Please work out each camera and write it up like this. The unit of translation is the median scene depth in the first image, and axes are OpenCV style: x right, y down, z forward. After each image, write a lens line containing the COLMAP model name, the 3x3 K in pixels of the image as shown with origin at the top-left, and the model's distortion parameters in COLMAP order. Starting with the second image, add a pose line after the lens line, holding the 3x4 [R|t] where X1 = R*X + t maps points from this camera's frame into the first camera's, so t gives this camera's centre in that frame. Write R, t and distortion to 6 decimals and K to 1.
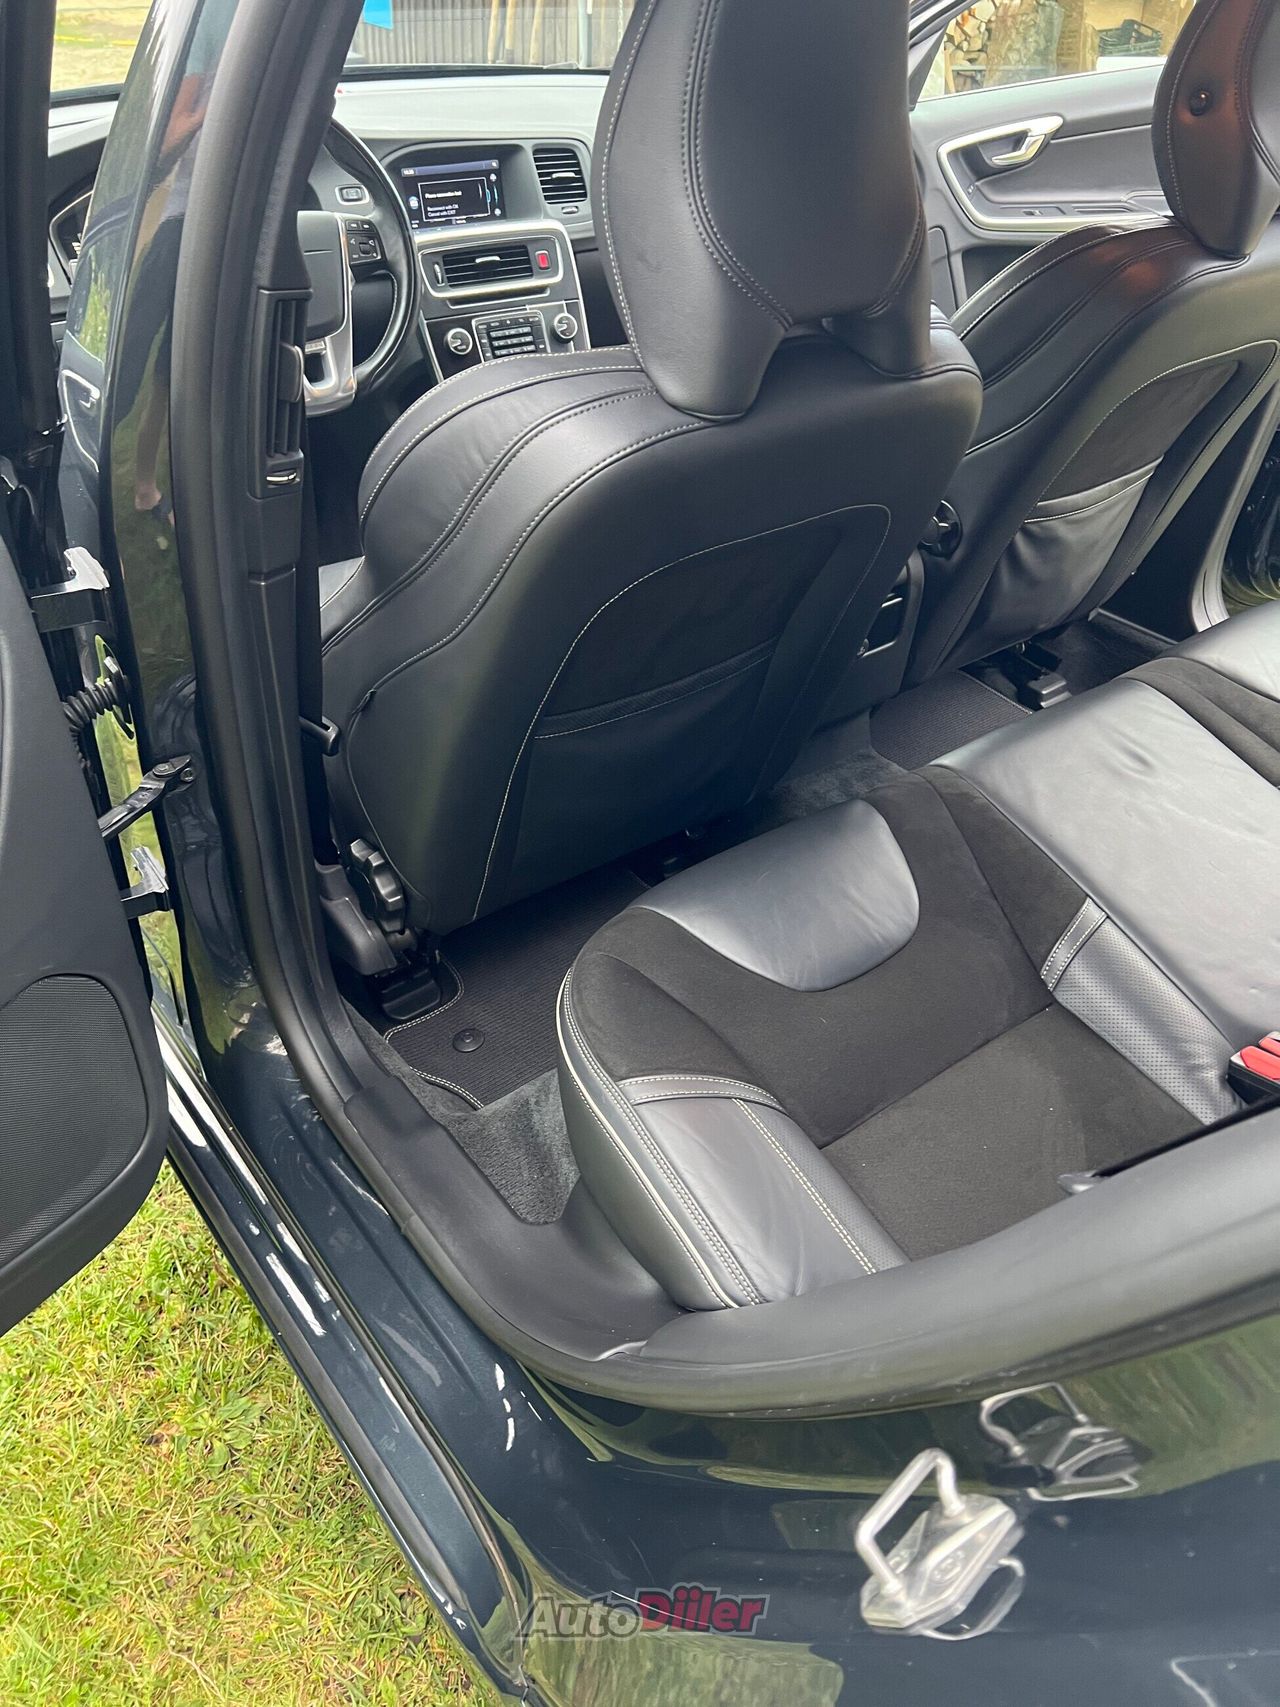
lens RADIAL K [[1287.7, 0, 640.0], [0, 1287.7, 853.5], [0, 0, 1]] dist [0.010295, 0.003355]
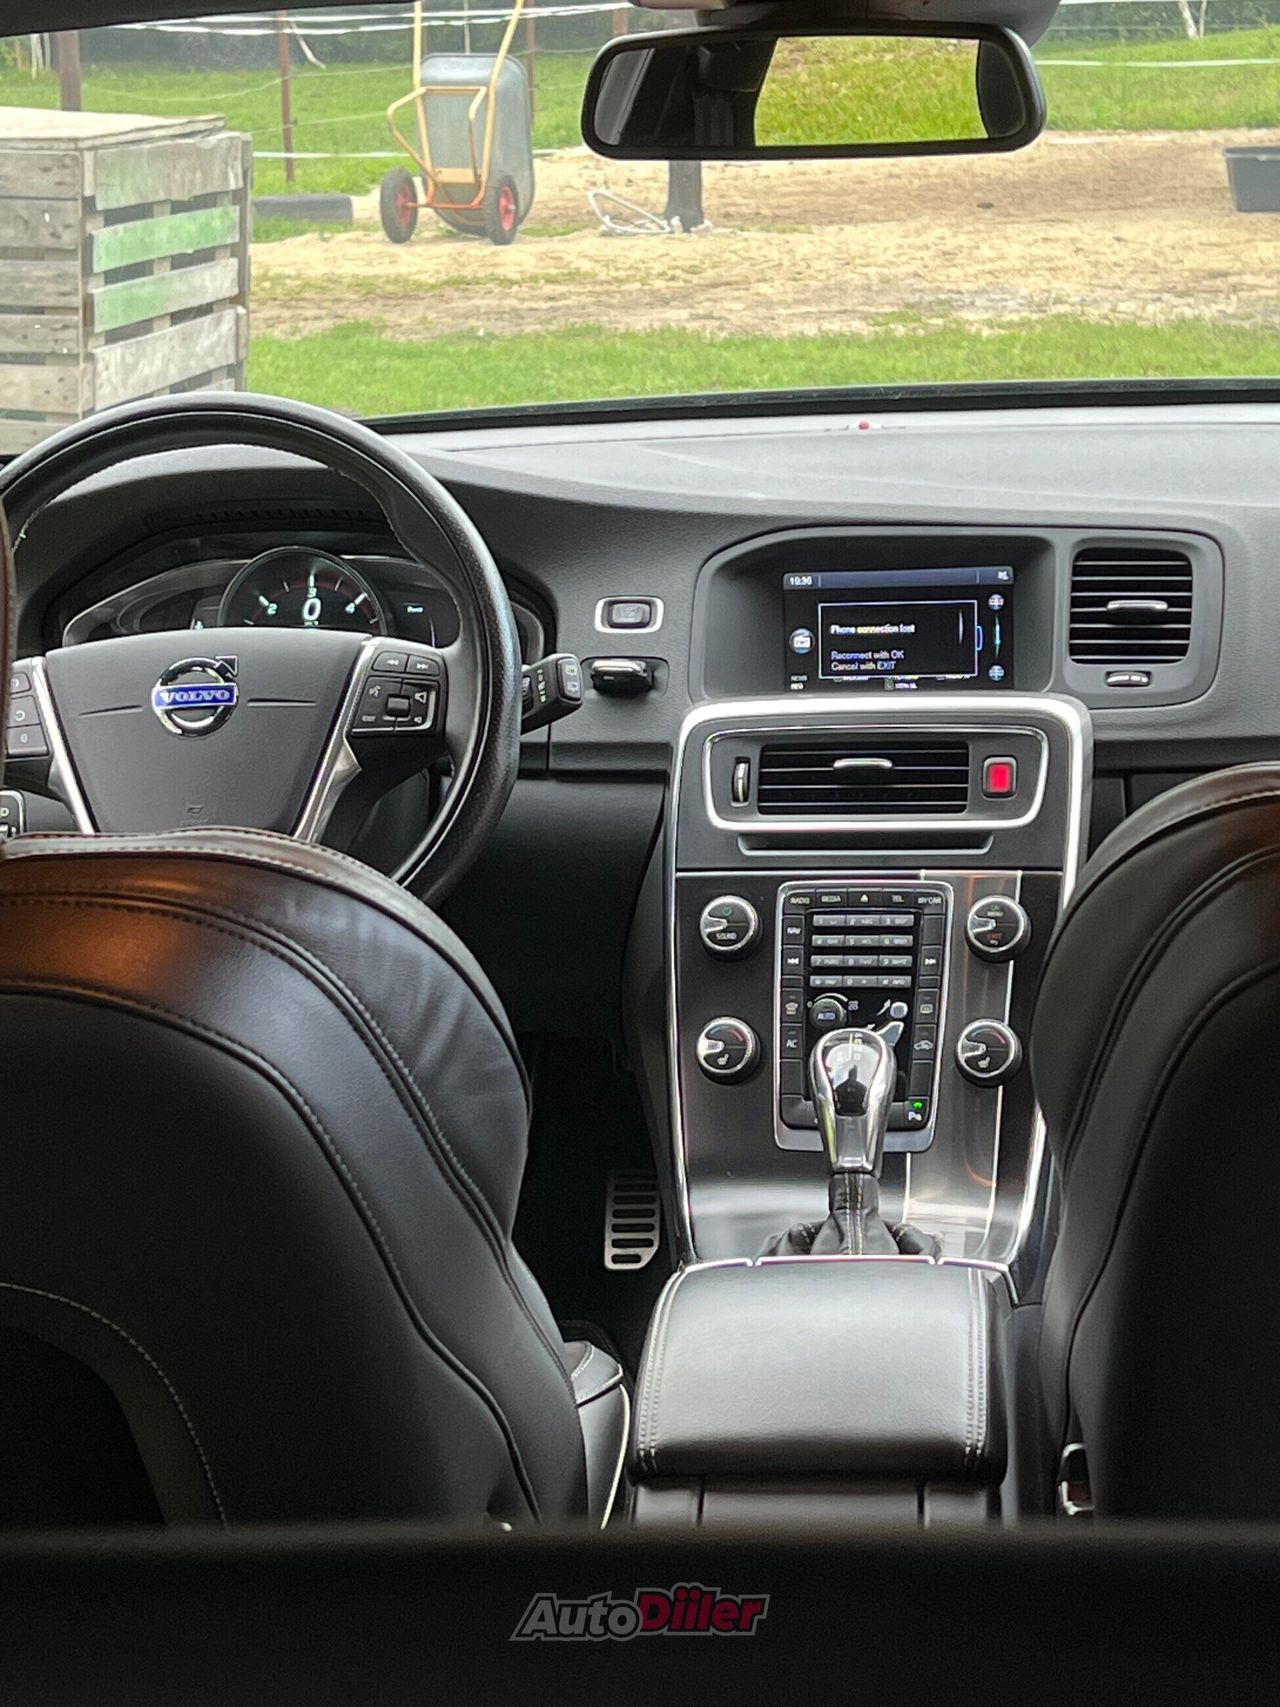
lens RADIAL K [[3495.7, 0, 640.0], [0, 3495.7, 853.5], [0, 0, 1]] dist [0.208451, -0.325658]
pose [[0.735686, 0.102490, -0.669524, 0.610971], [-0.360653, 0.895979, -0.259137, -0.097931], [0.573320, 0.432109, 0.696122, 0.144656]]
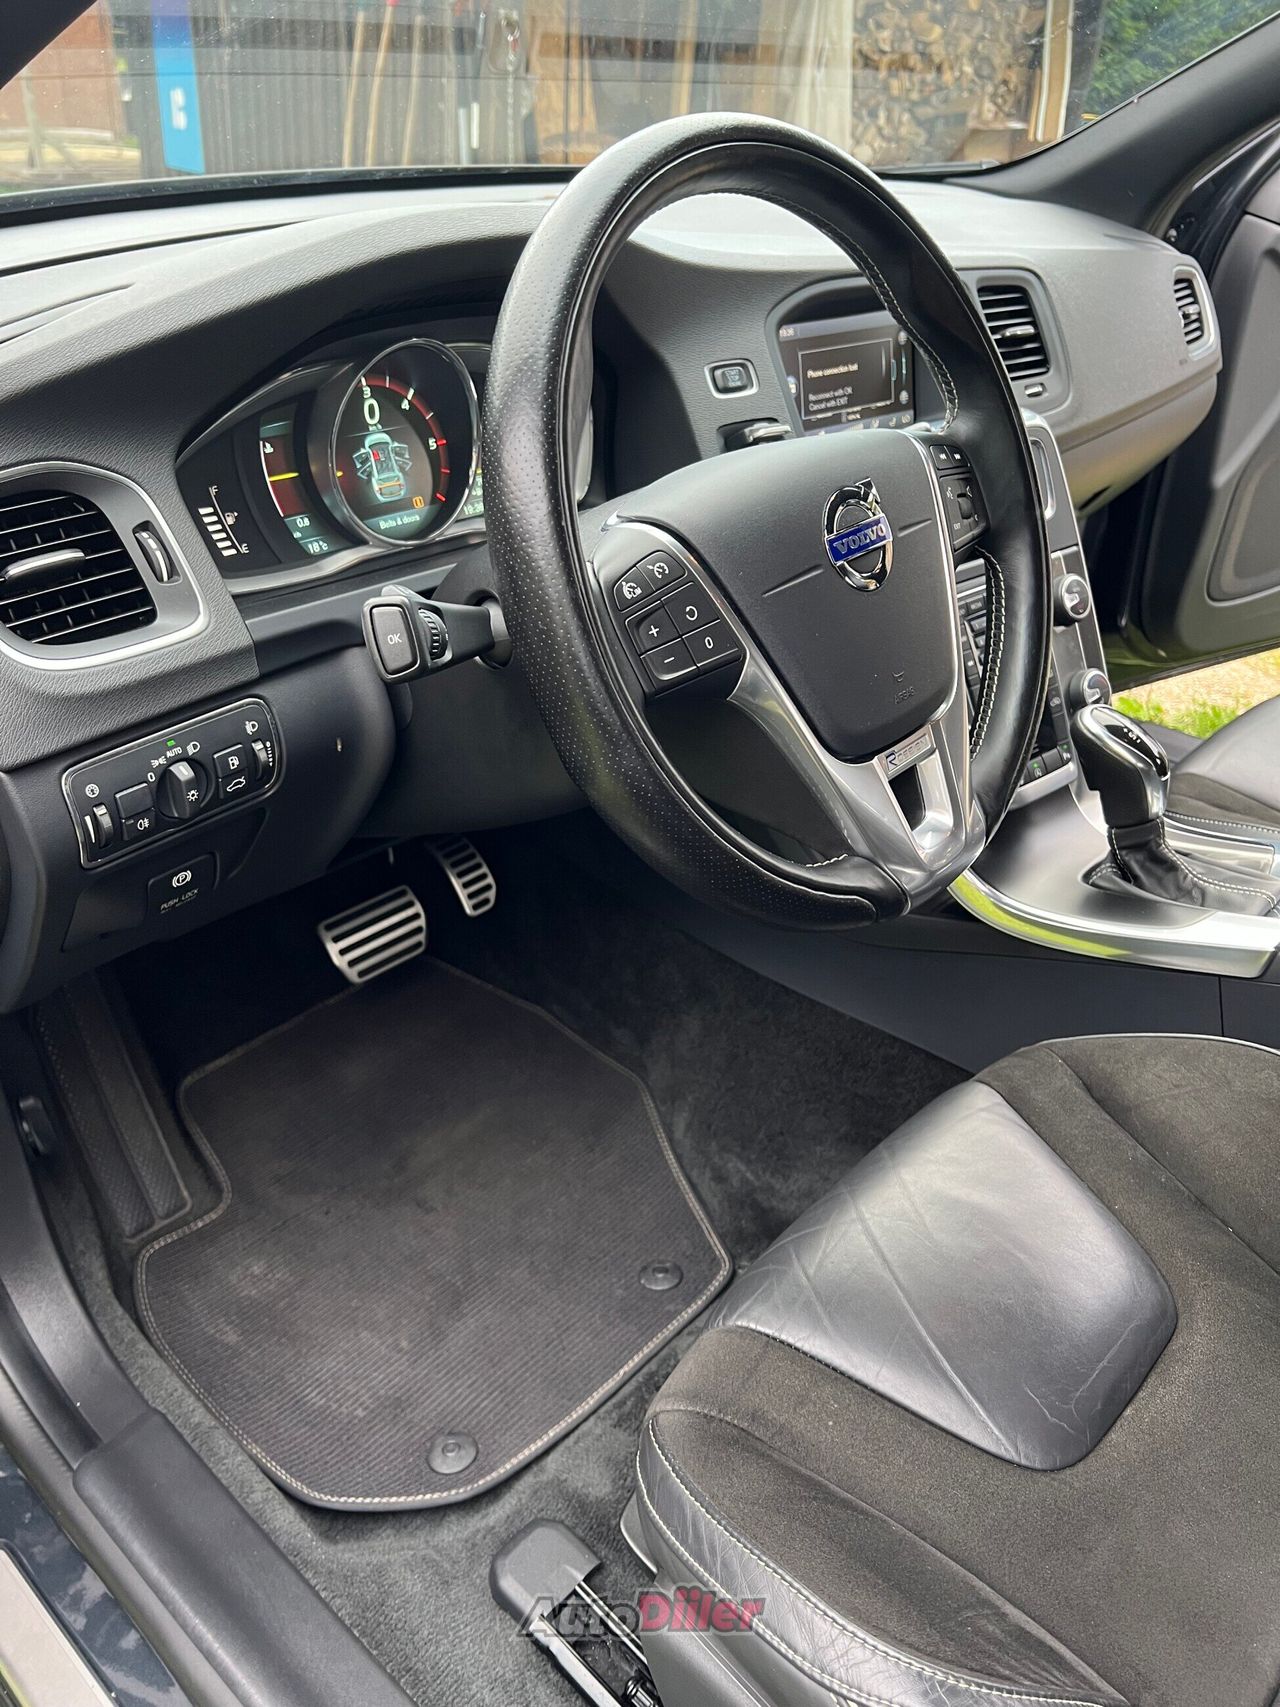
lens RADIAL K [[1287.7, 0, 640.0], [0, 1287.7, 853.5], [0, 0, 1]] dist [0.010295, 0.003355]
pose [[0.983806, -0.082503, 0.159123, -0.334155], [0.095911, 0.992290, -0.078501, -0.278348], [-0.151419, 0.092492, 0.984133, 0.506756]]
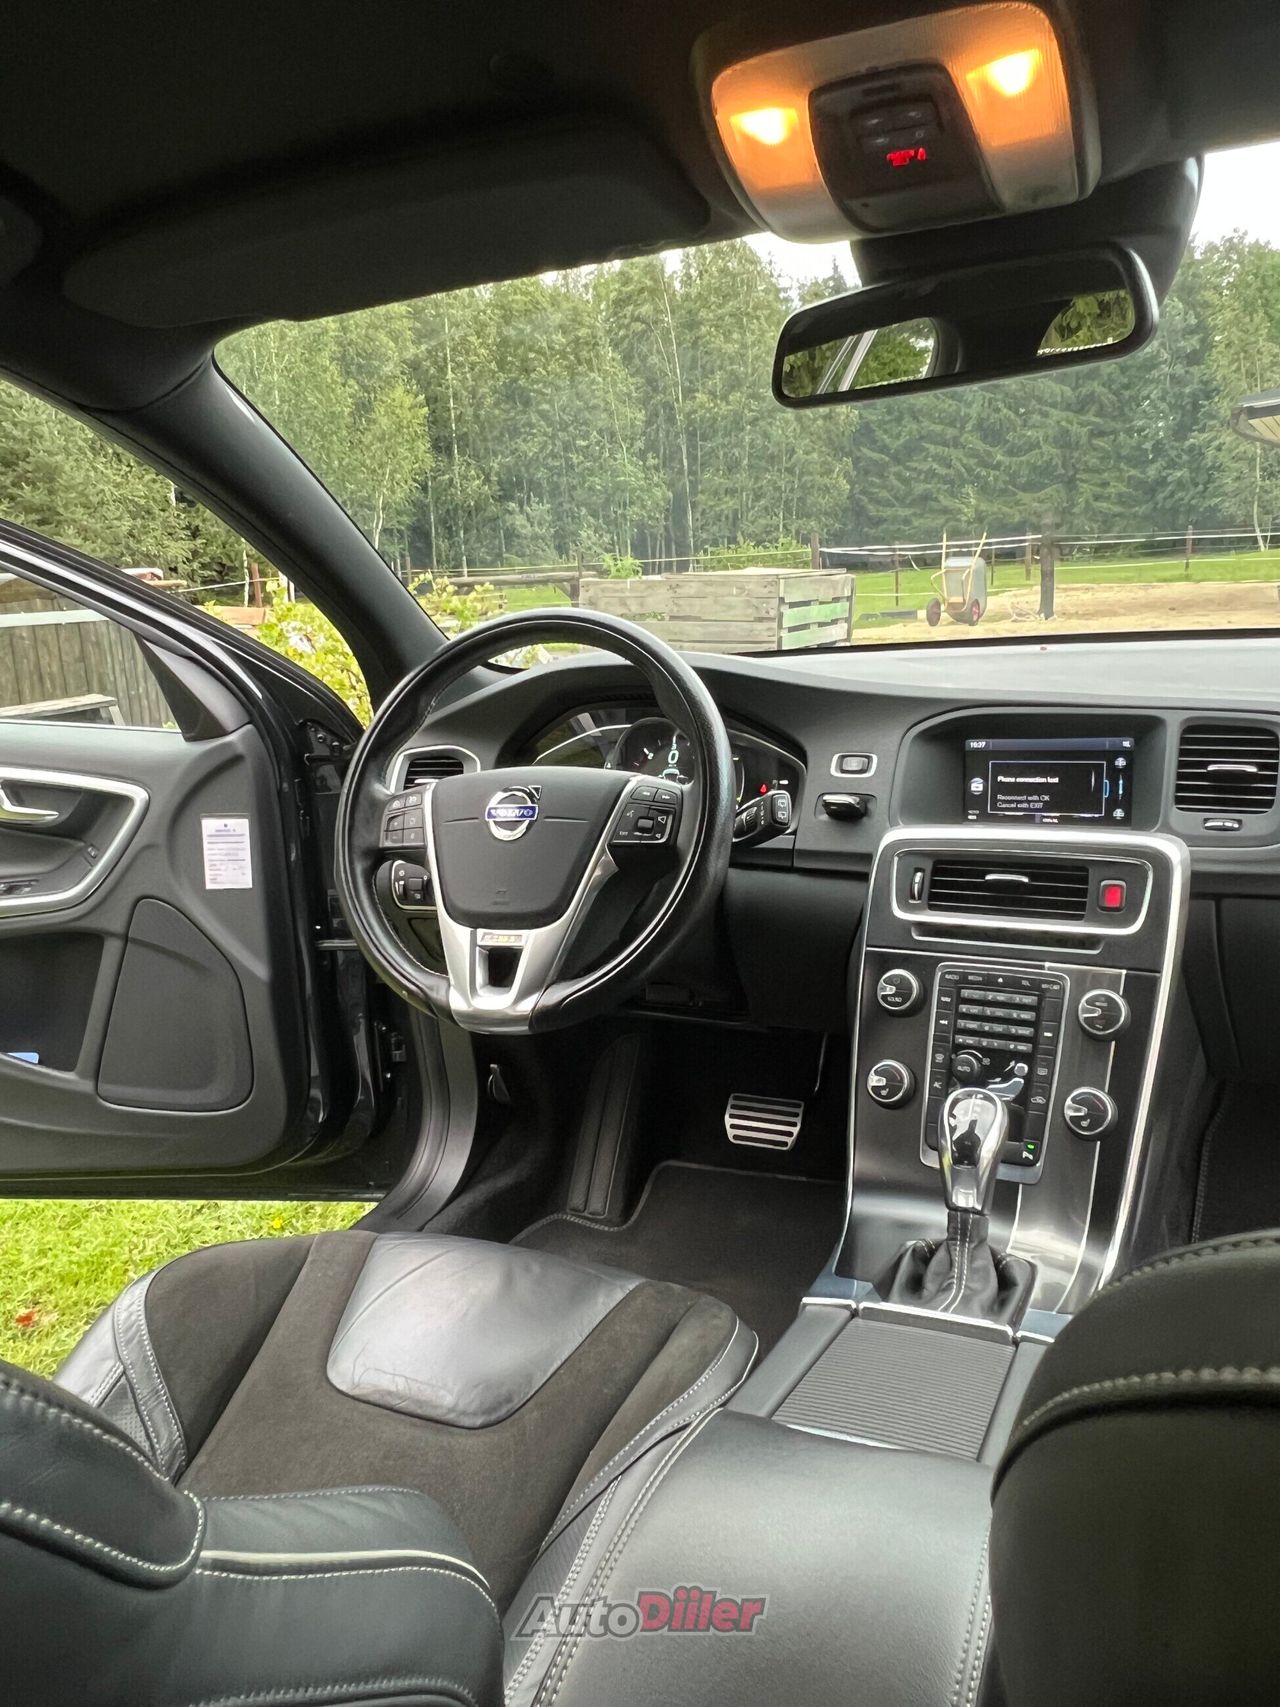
lens RADIAL K [[1215.7, 0, 635.8], [0, 1215.7, 823.2], [0, 0, 1]] dist [0.000274, -0.000534]
pose [[0.486269, 0.116032, -0.866071, 0.275659], [-0.465296, 0.873323, -0.144244, -0.316993], [0.739623, 0.473121, 0.478659, 0.584559]]
